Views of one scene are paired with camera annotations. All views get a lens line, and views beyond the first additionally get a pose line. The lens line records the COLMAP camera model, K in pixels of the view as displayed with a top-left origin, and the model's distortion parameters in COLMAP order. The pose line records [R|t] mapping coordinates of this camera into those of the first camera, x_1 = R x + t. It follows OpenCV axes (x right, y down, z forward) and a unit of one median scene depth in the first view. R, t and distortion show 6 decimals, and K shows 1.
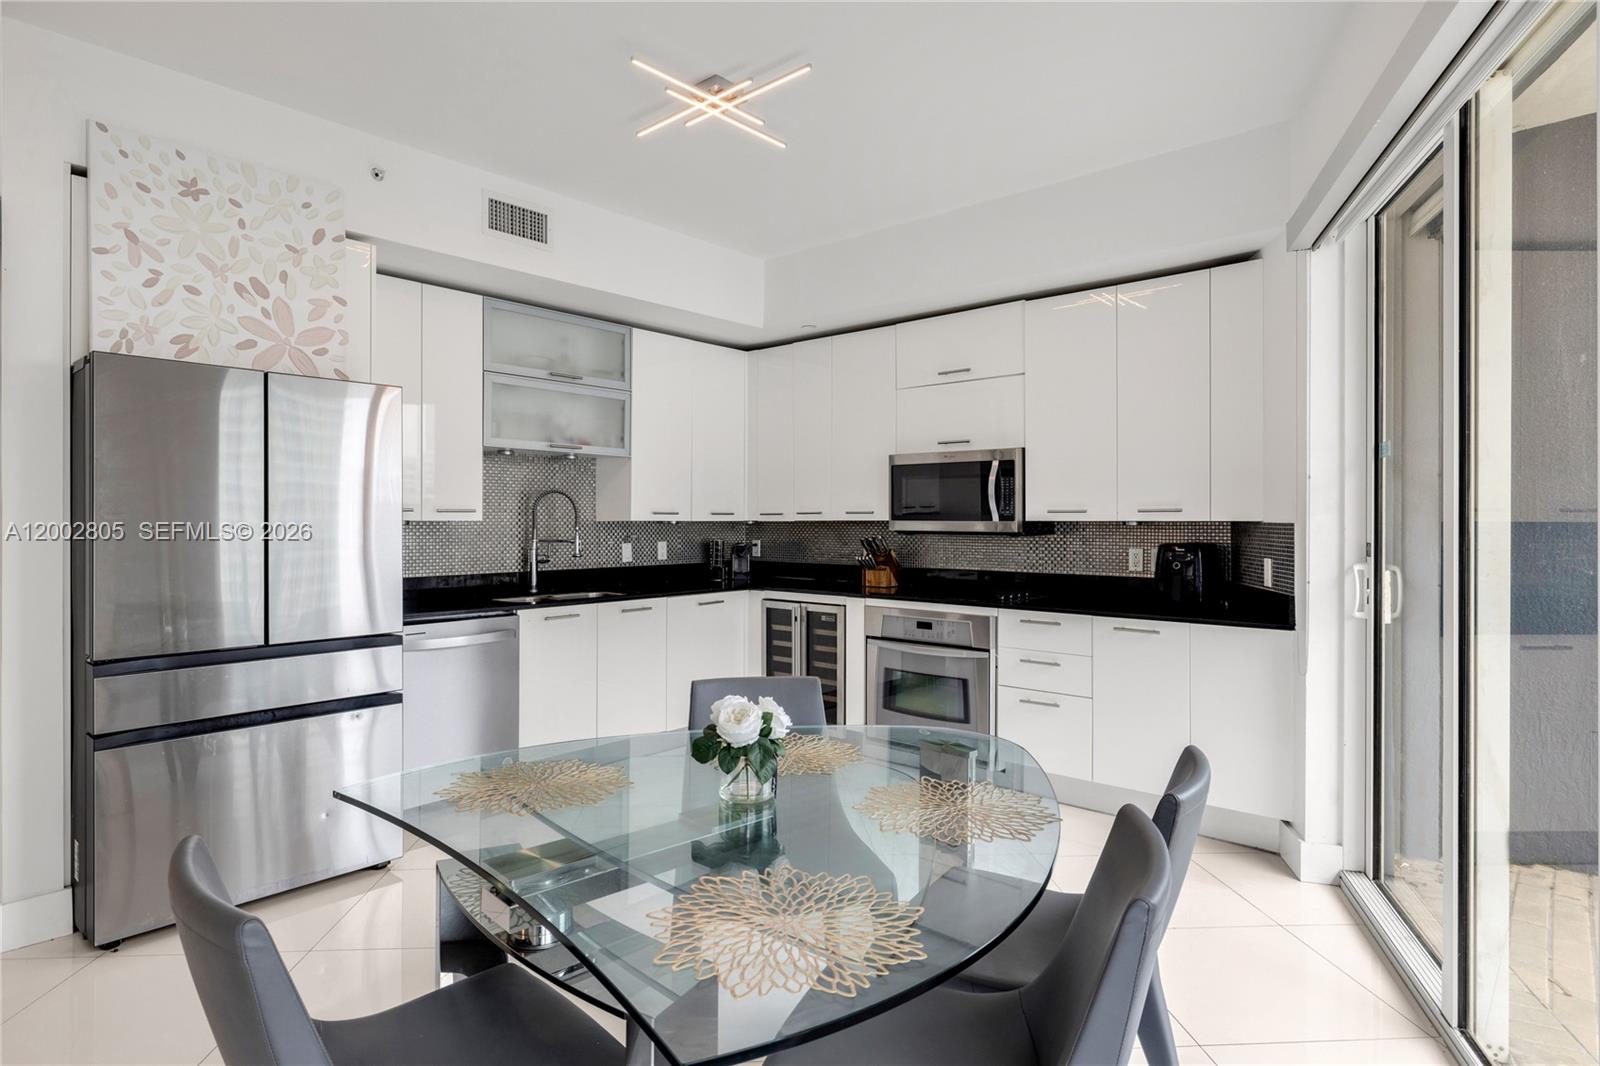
lens RADIAL K [[842.1, 0, 800.4], [0, 842.1, 518.7], [0, 0, 1]] dist [-0.000477, 0.000404]
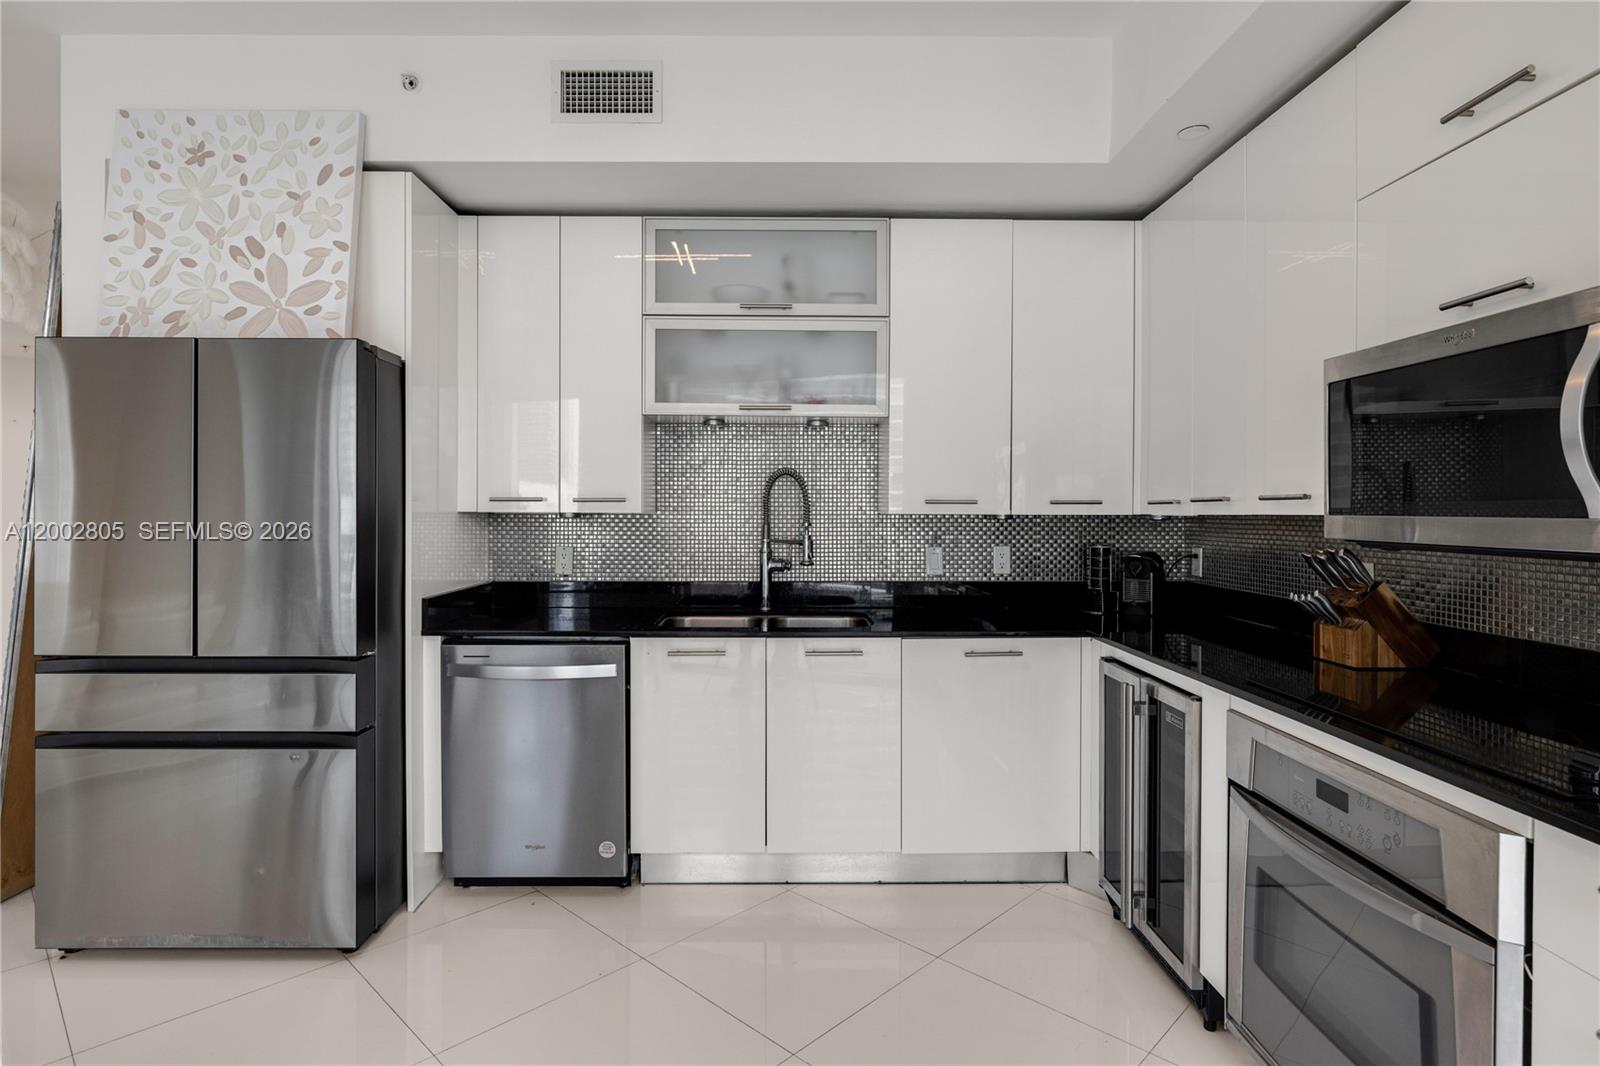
lens RADIAL K [[842.1, 0, 783.9], [0, 842.1, 510.2], [0, 0, 1]] dist [-0.000477, 0.000404]
pose [[0.666683, -0.000669, -0.745341, 0.288409], [-0.000632, 0.999999, -0.001463, 0.001078], [0.745341, 0.001446, 0.666682, 0.624661]]
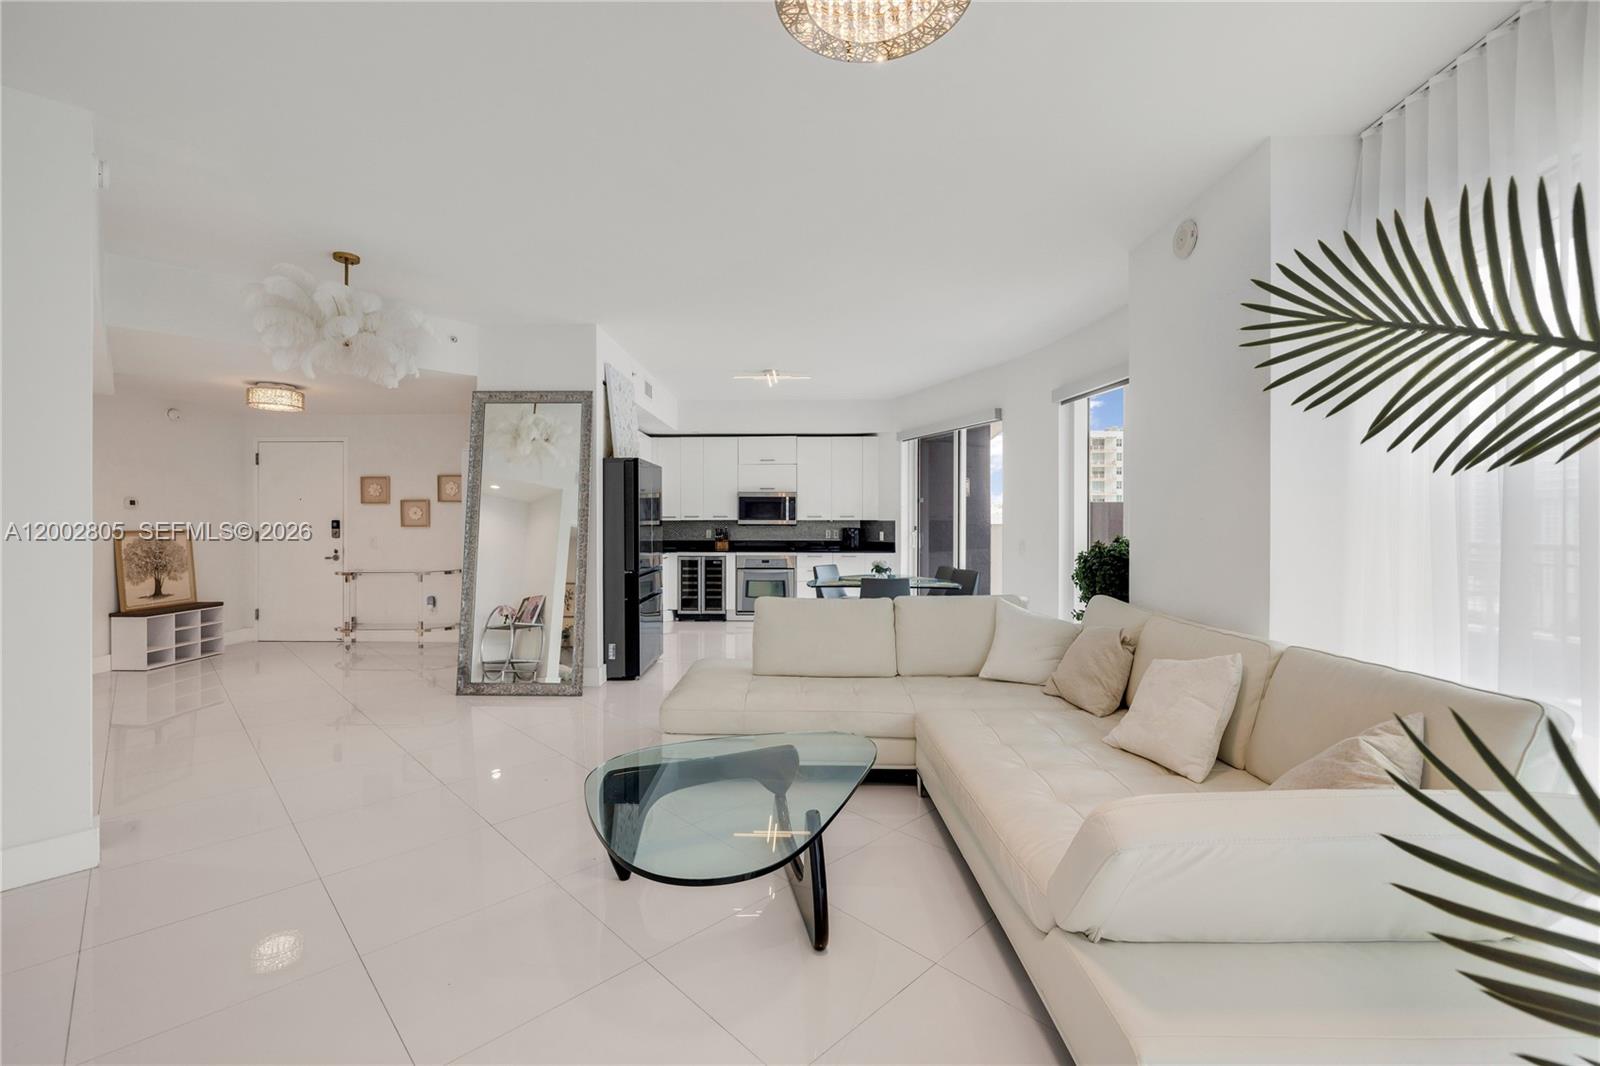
lens RADIAL K [[666.5, 0, 785.5], [0, 666.5, 524.6], [0, 0, 1]] dist [0.001455, 0.000032]
pose [[0.768819, -0.004321, 0.639451, -1.186769], [-0.001105, 0.999967, 0.008086, -0.000239], [-0.639465, -0.006923, 0.768789, -0.626738]]
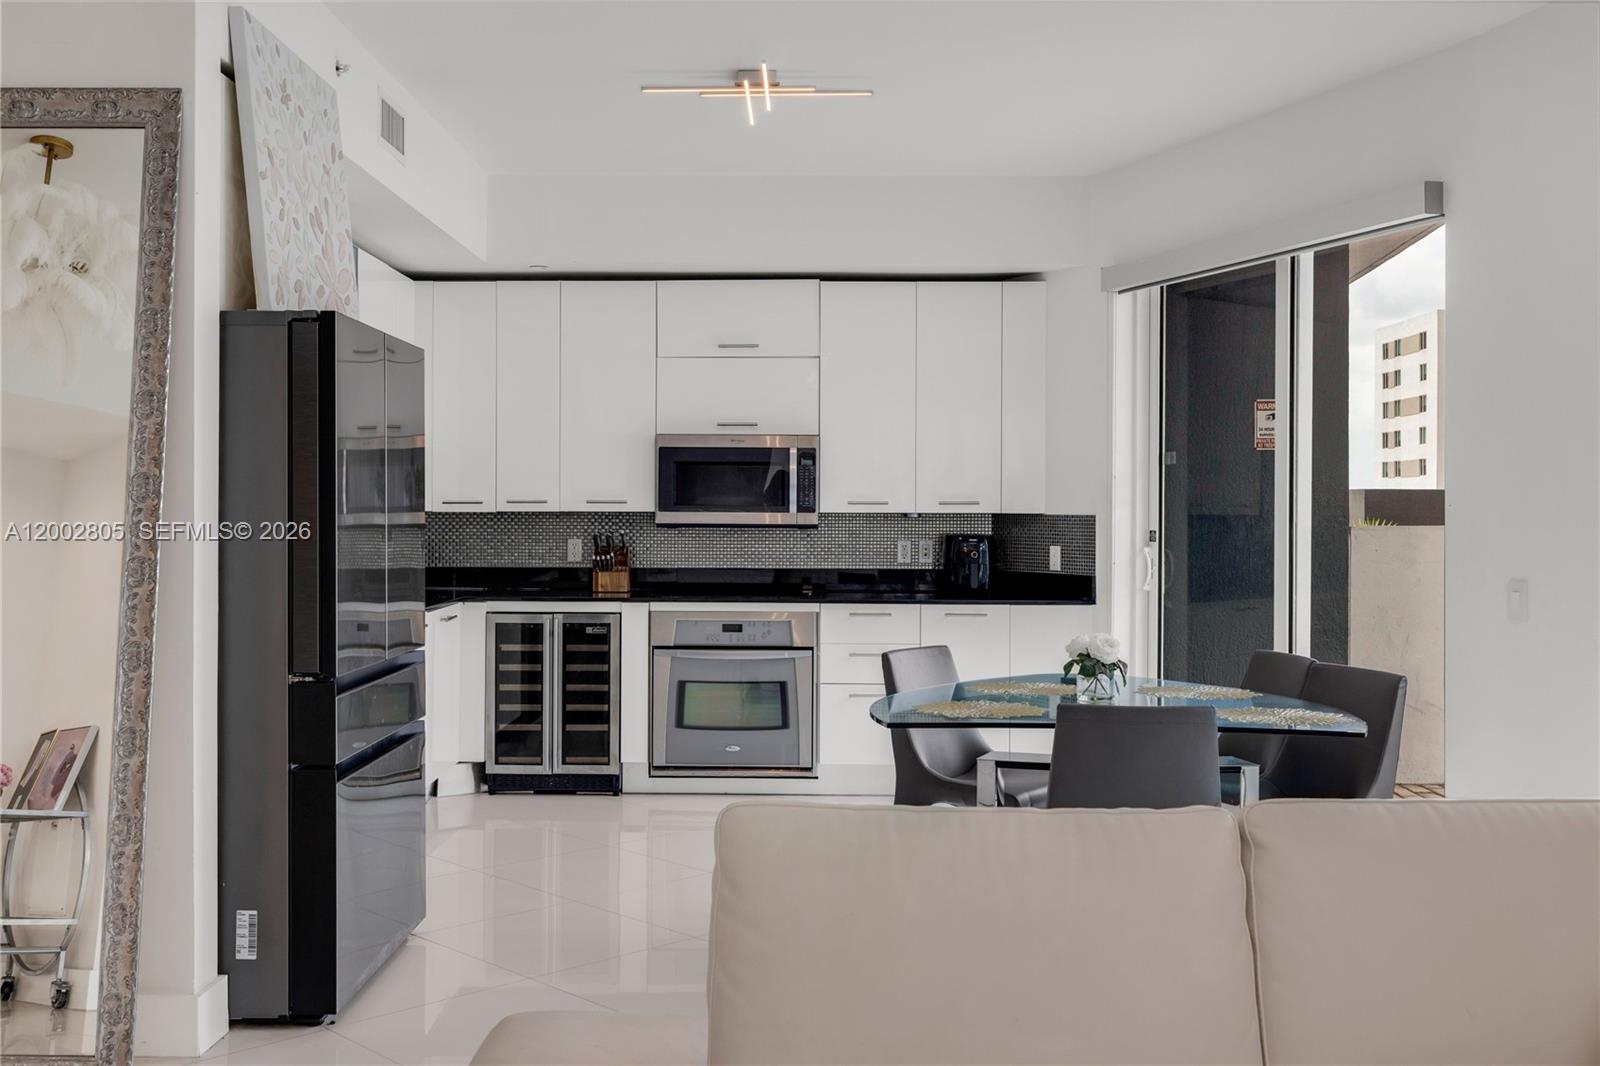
lens RADIAL K [[1498.1, 0, 779.8], [0, 1498.1, 509.3], [0, 0, 1]] dist [-0.029121, 0.000000]
pose [[0.762665, 0.003801, 0.646782, -0.932919], [-0.004800, 0.999988, -0.000217, -0.000508], [-0.646775, -0.002939, 0.762675, -0.278754]]
